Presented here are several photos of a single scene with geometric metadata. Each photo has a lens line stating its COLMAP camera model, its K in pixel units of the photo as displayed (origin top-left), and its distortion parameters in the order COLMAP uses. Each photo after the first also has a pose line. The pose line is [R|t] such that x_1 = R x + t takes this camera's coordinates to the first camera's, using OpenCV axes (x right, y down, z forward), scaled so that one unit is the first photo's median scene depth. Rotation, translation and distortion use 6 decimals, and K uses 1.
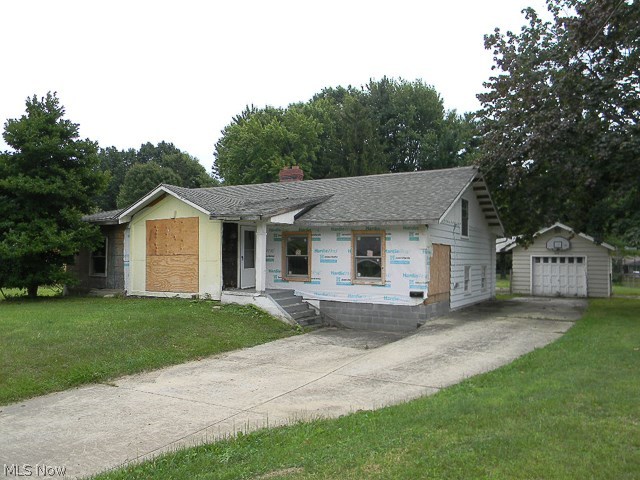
lens RADIAL K [[512.8, 0, 318.3], [0, 512.8, 241.3], [0, 0, 1]] dist [0.003255, 0.006203]
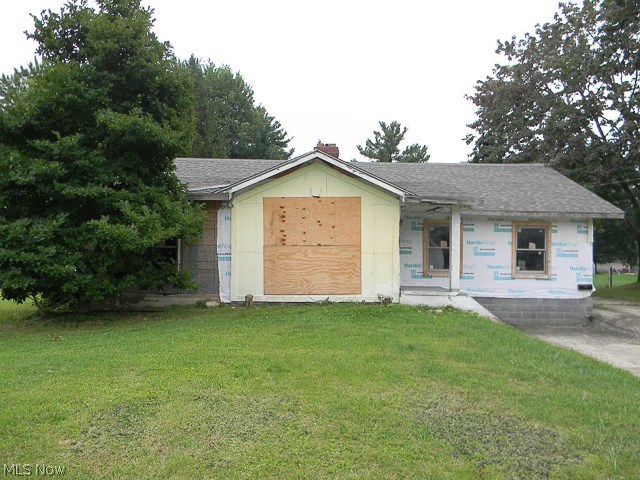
lens RADIAL K [[512.8, 0, 319.7], [0, 512.8, 240.2], [0, 0, 1]] dist [0.003255, 0.006203]
pose [[0.853901, 0.015517, 0.520204, -0.722801], [-0.022085, 0.999735, 0.006432, 0.015082], [-0.519966, -0.016981, 0.854018, 0.382562]]
